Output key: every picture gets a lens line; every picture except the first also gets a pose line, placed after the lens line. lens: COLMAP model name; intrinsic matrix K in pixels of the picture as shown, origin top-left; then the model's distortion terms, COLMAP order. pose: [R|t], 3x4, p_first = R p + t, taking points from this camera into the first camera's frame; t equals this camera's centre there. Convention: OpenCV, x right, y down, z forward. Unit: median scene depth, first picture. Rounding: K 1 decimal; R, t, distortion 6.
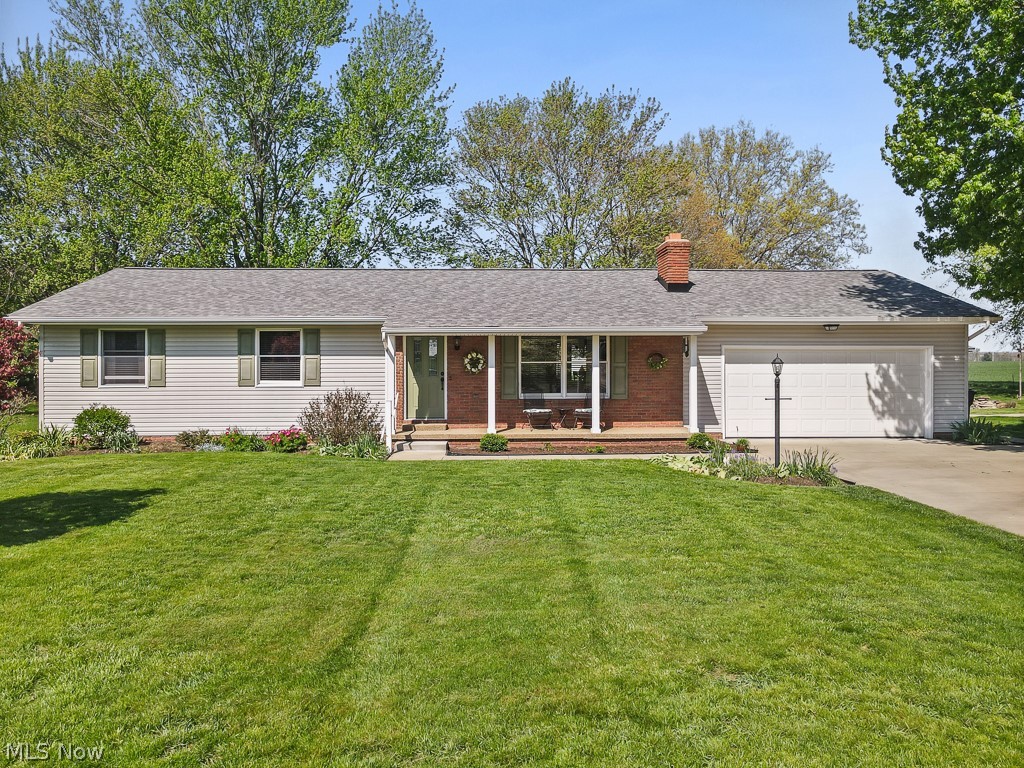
lens RADIAL K [[729.7, 0, 518.3], [0, 729.7, 368.2], [0, 0, 1]] dist [0.013088, 0.007462]
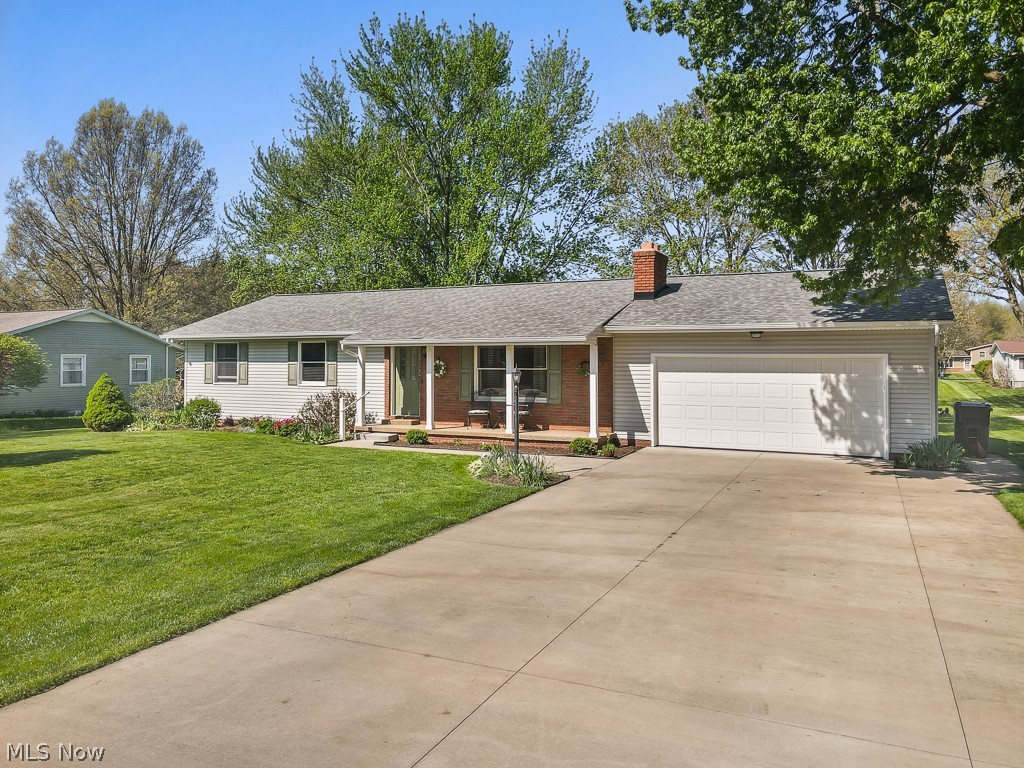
lens RADIAL K [[729.7, 0, 518.3], [0, 729.7, 368.2], [0, 0, 1]] dist [0.013088, 0.007462]
pose [[0.886315, 0.008134, -0.463011, 0.601723], [-0.010811, 0.999937, -0.003129, -0.006271], [0.462956, 0.007779, 0.886347, 0.022176]]
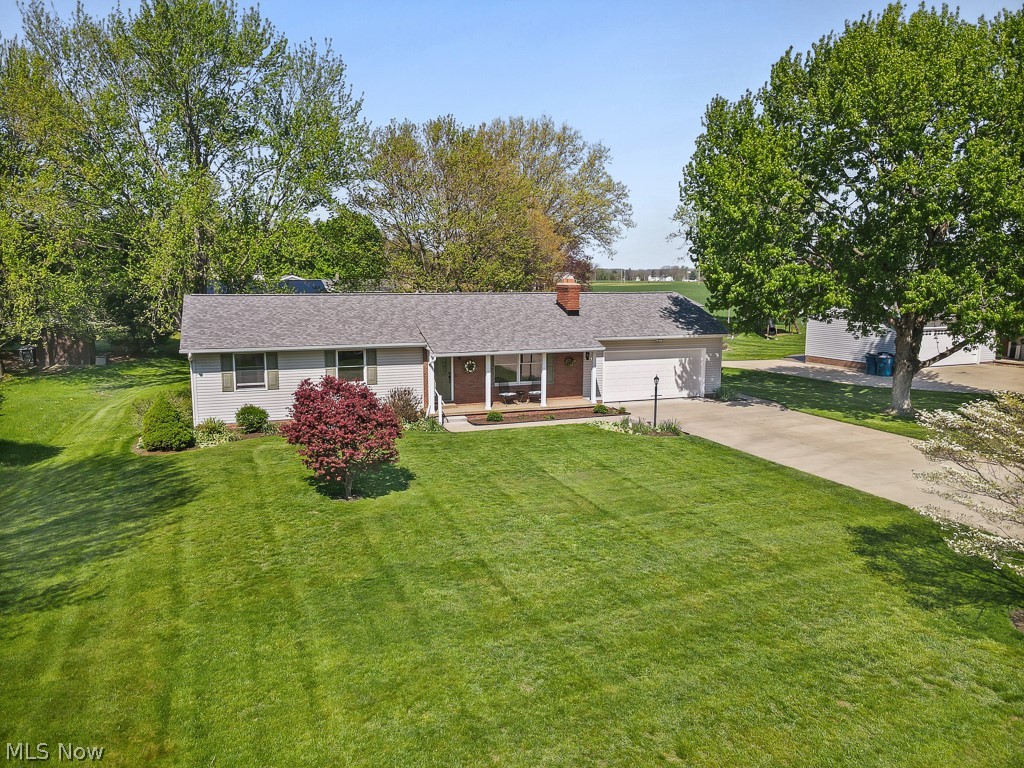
lens RADIAL K [[722.0, 0, 500.8], [0, 722.0, 381.2], [0, 0, 1]] dist [-0.029397, 0.071326]
pose [[0.952761, -0.039983, 0.301078, -0.495156], [-0.000417, 0.991124, 0.132938, -0.195430], [-0.303721, -0.126784, 0.944288, -0.587084]]
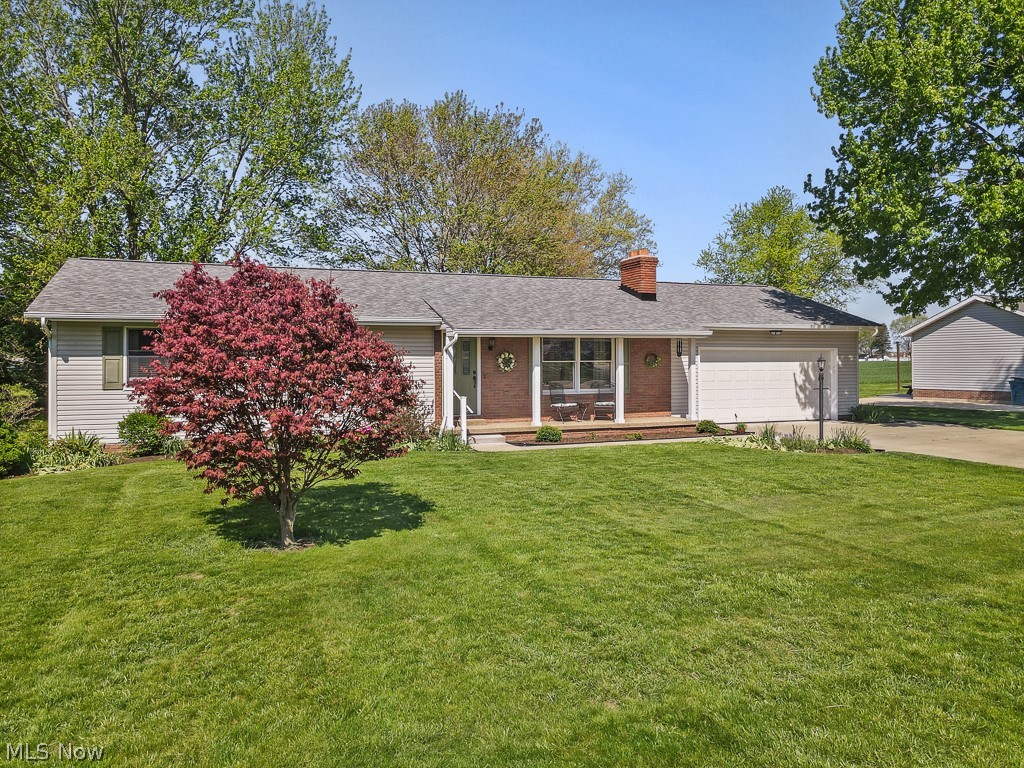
lens RADIAL K [[734.5, 0, 510.3], [0, 734.5, 369.8], [0, 0, 1]] dist [0.003310, 0.005360]
pose [[0.945349, -0.006558, 0.325994, -0.414469], [0.006235, 0.999978, 0.002035, 0.001957], [-0.326001, 0.000109, 0.945370, -0.035625]]
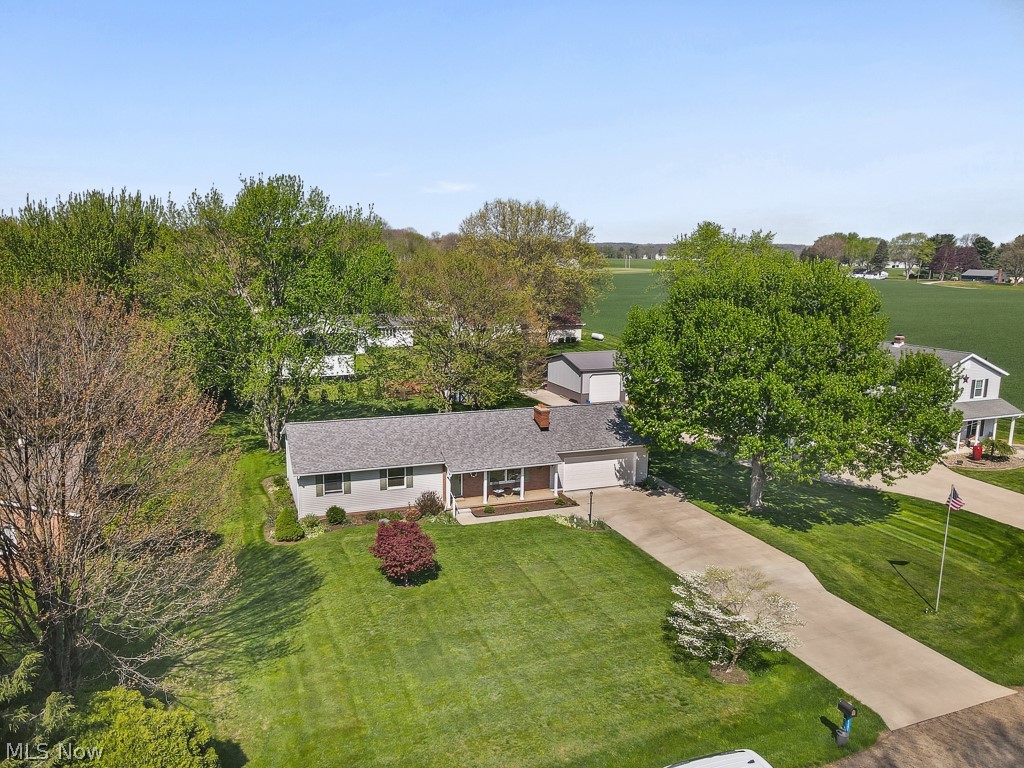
lens RADIAL K [[722.0, 0, 500.8], [0, 722.0, 381.2], [0, 0, 1]] dist [-0.029397, 0.071326]
pose [[0.955083, -0.039999, 0.293628, -0.696703], [-0.008435, 0.986778, 0.161856, -0.733037], [-0.296220, -0.157062, 0.942117, -1.340671]]
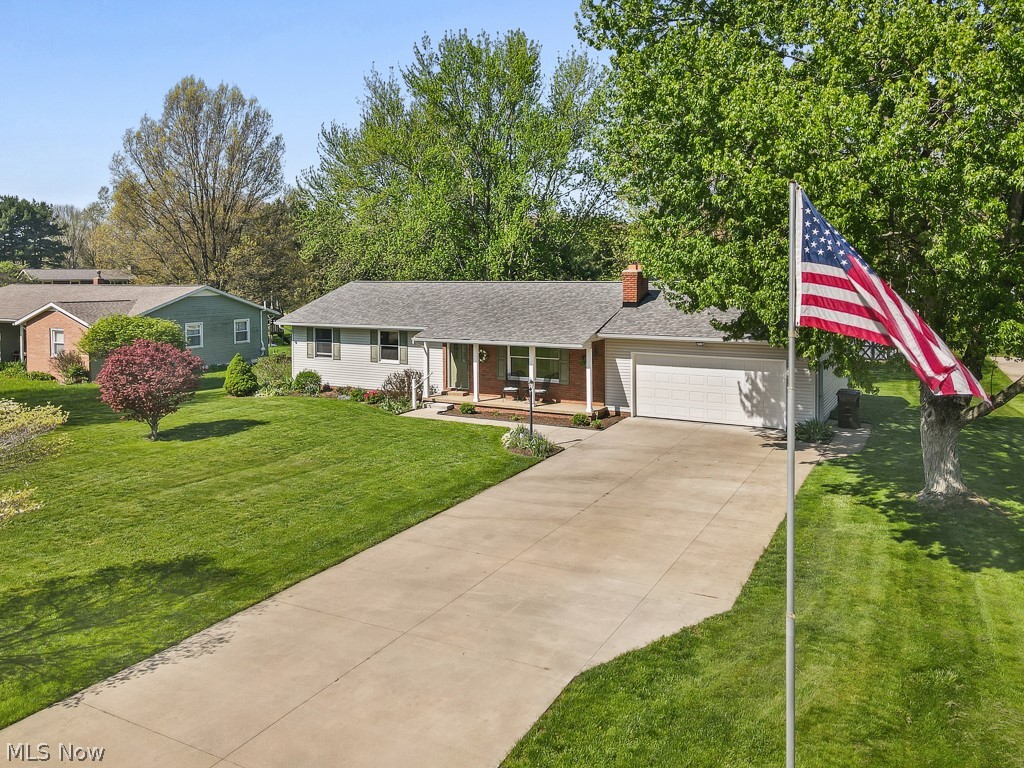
lens RADIAL K [[752.5, 0, 521.8], [0, 752.5, 311.1], [0, 0, 1]] dist [0.017258, -0.002409]
pose [[0.858292, 0.023702, -0.512614, 0.875225], [-0.001343, 0.999033, 0.043946, -0.180815], [0.513160, -0.037030, 0.857494, -0.380864]]
